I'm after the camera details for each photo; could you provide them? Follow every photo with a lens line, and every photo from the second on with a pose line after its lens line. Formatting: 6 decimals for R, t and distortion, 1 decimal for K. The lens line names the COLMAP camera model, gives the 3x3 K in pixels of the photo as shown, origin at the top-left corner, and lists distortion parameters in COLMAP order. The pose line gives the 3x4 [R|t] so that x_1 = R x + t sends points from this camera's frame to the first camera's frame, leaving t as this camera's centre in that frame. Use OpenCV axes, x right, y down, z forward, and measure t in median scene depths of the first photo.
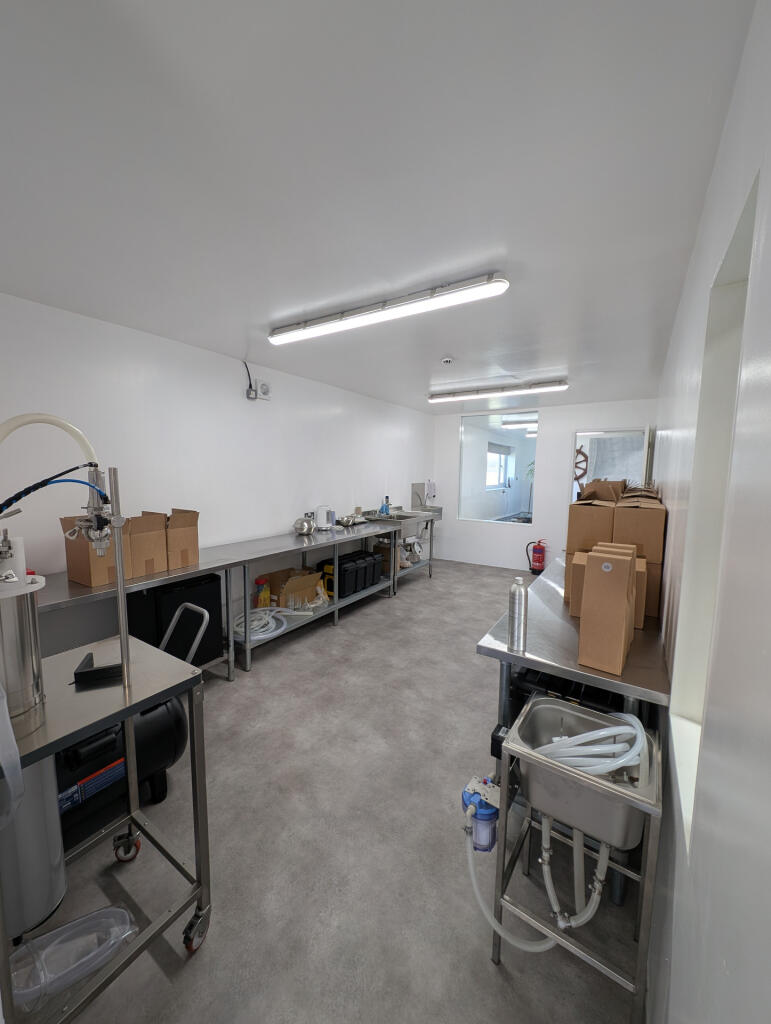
lens RADIAL K [[390.1, 0, 385.5], [0, 390.1, 512.0], [0, 0, 1]] dist [0.000230, -0.000242]
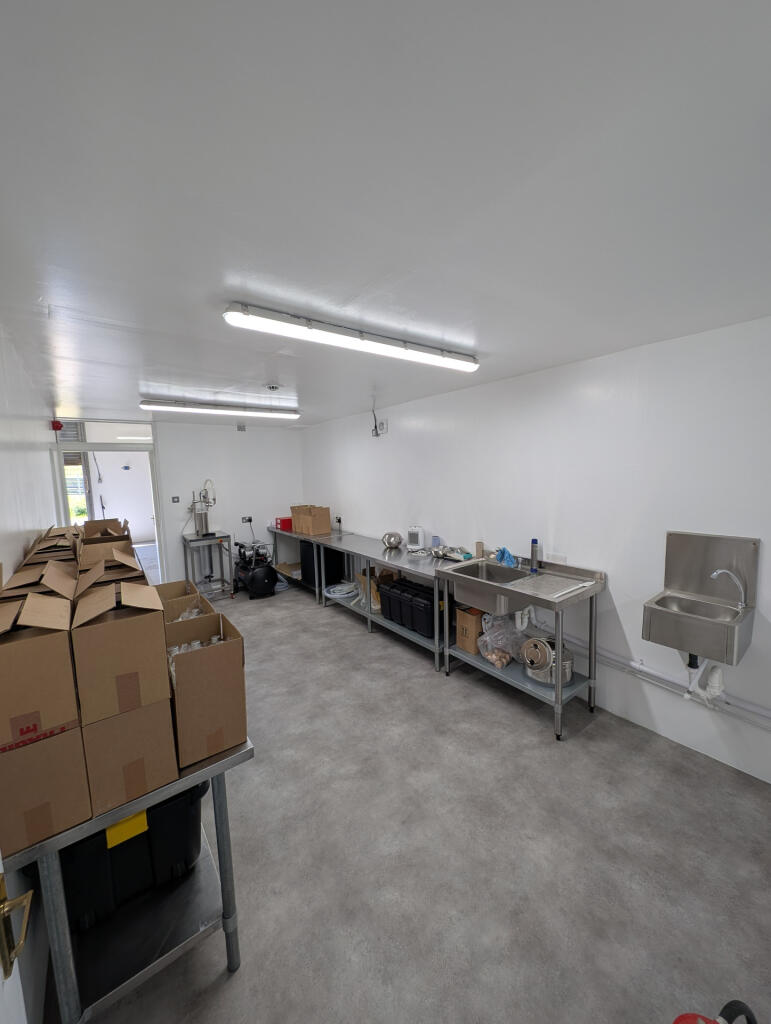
lens RADIAL K [[390.1, 0, 385.5], [0, 390.1, 512.0], [0, 0, 1]] dist [0.000230, -0.000242]
pose [[-0.378309, -0.010219, -0.925623, 0.712125], [-0.155323, 0.986463, 0.052591, -0.073900], [0.912555, 0.163666, -0.374775, 1.218724]]
